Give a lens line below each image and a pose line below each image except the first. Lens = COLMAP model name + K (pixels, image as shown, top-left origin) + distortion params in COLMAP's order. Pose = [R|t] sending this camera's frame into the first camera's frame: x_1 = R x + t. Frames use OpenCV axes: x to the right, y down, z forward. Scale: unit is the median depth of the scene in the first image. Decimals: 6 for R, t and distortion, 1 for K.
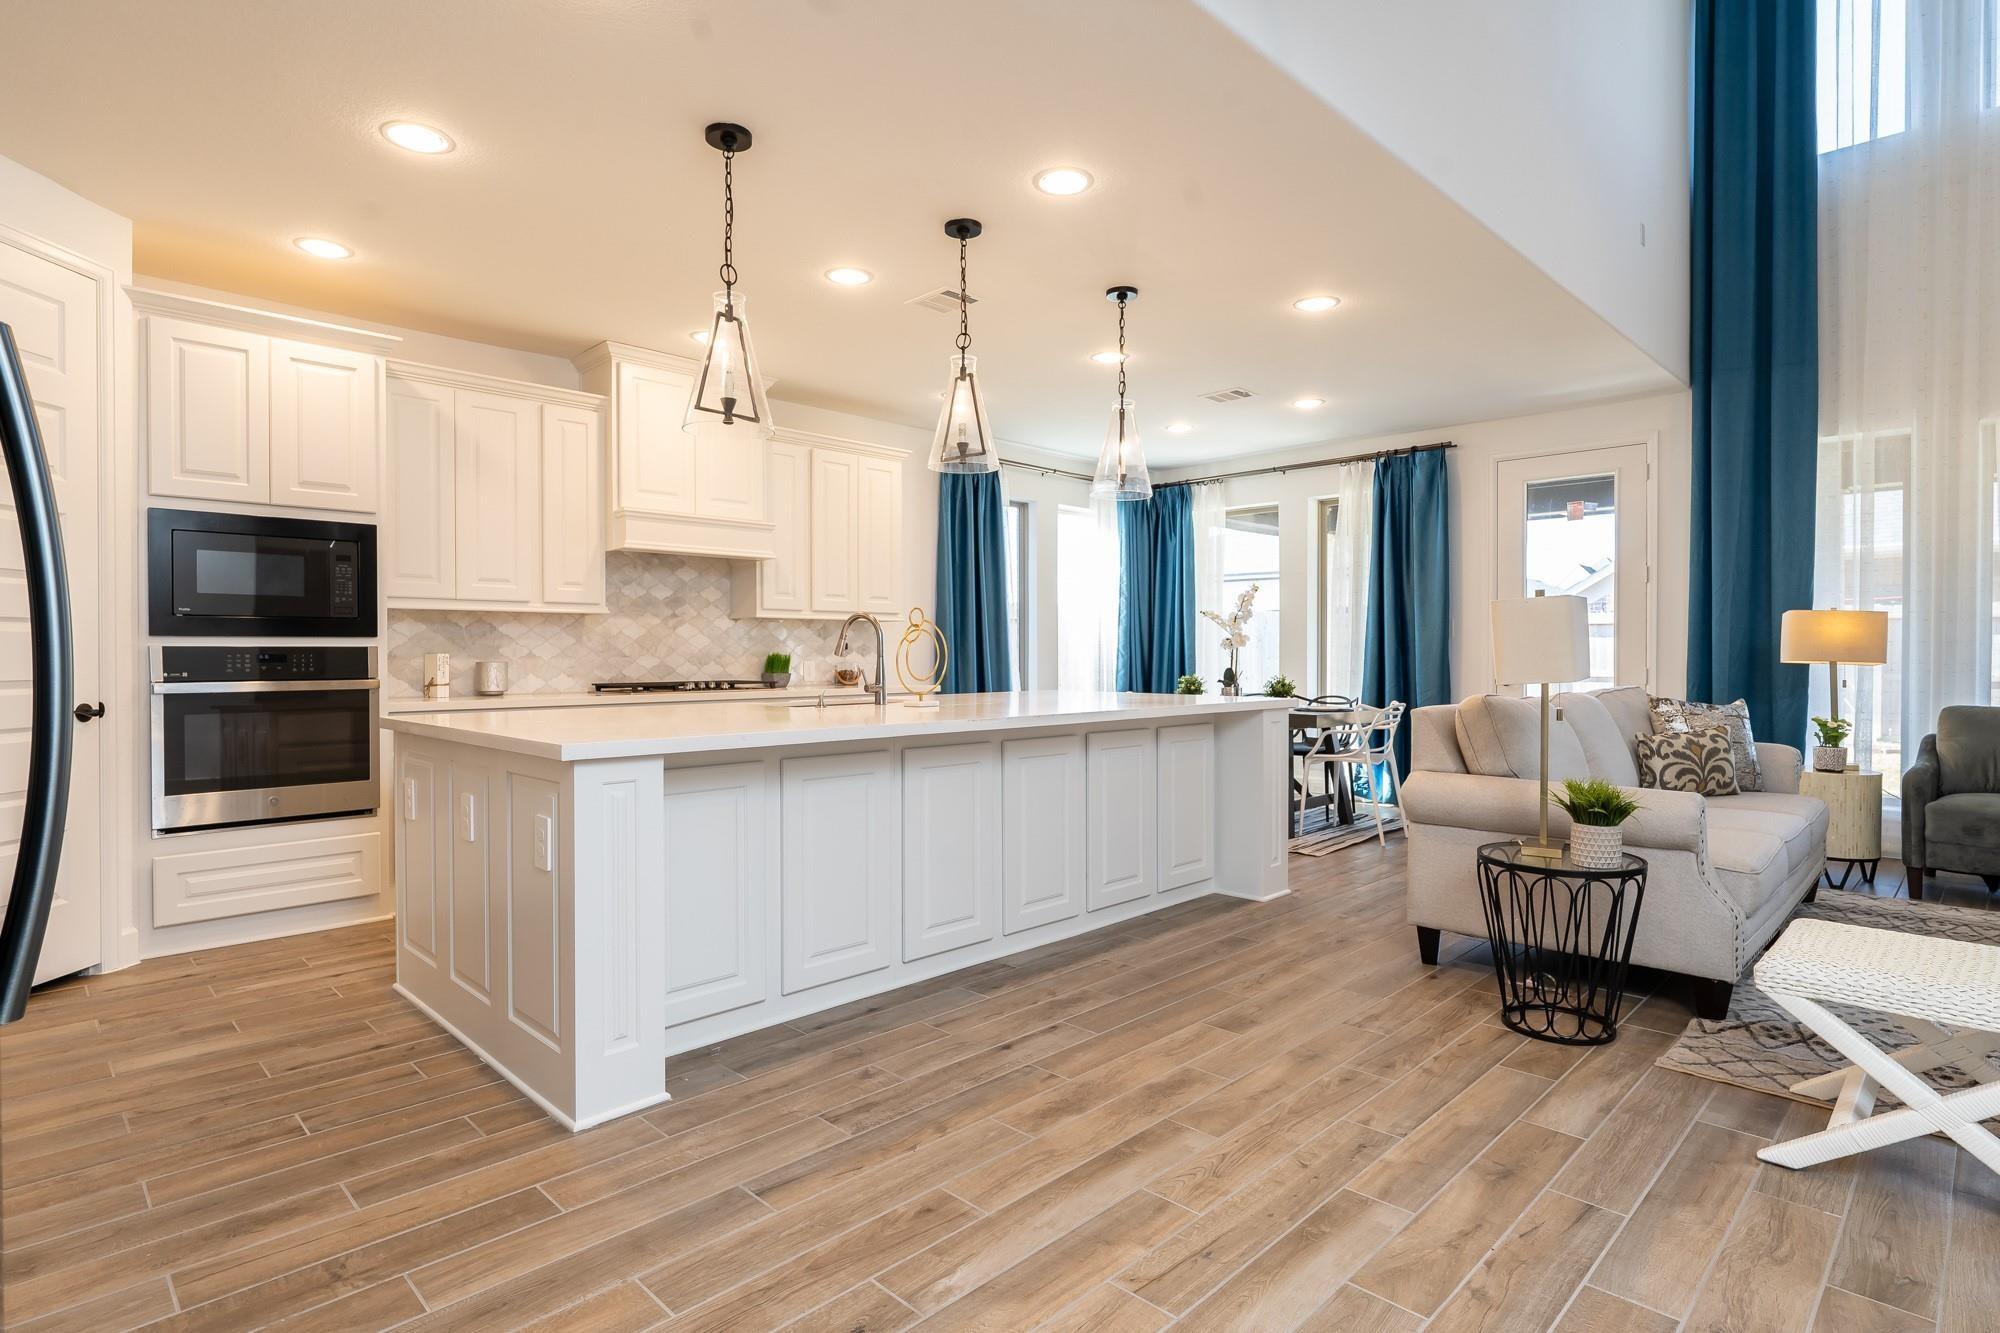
lens RADIAL K [[1031.3, 0, 1000.0], [0, 1031.3, 666.5], [0, 0, 1]] dist [-0.001686, 0.001166]
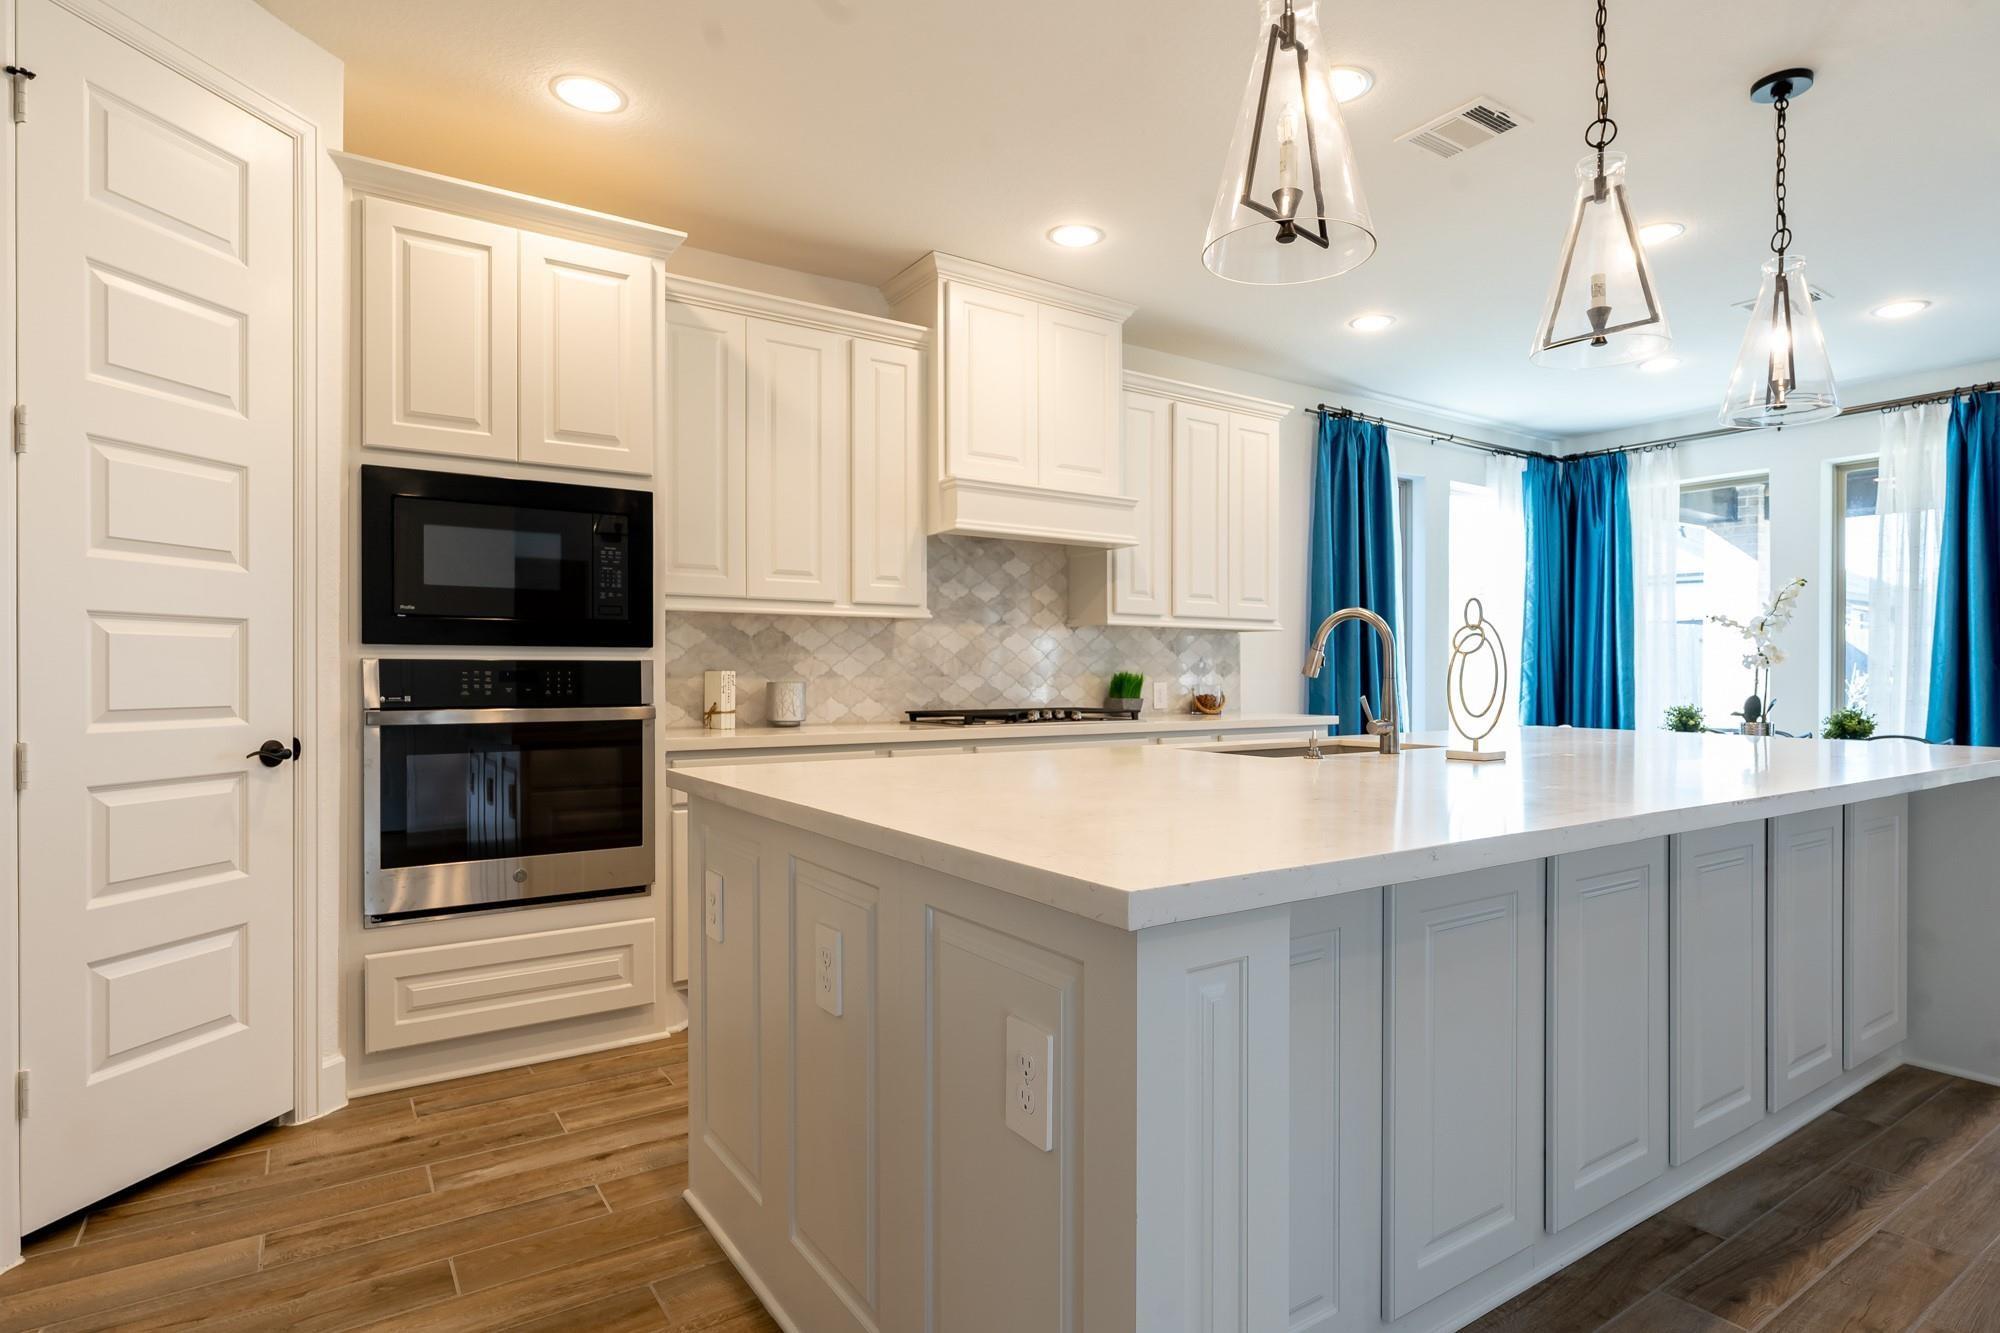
lens RADIAL K [[1060.9, 0, 1045.3], [0, 1060.9, 687.7], [0, 0, 1]] dist [-0.000100, 0.000302]
pose [[0.986111, 0.005943, -0.165981, -0.177323], [-0.005834, 0.999982, 0.001149, -0.002429], [0.165985, -0.000164, 0.986128, 0.264783]]
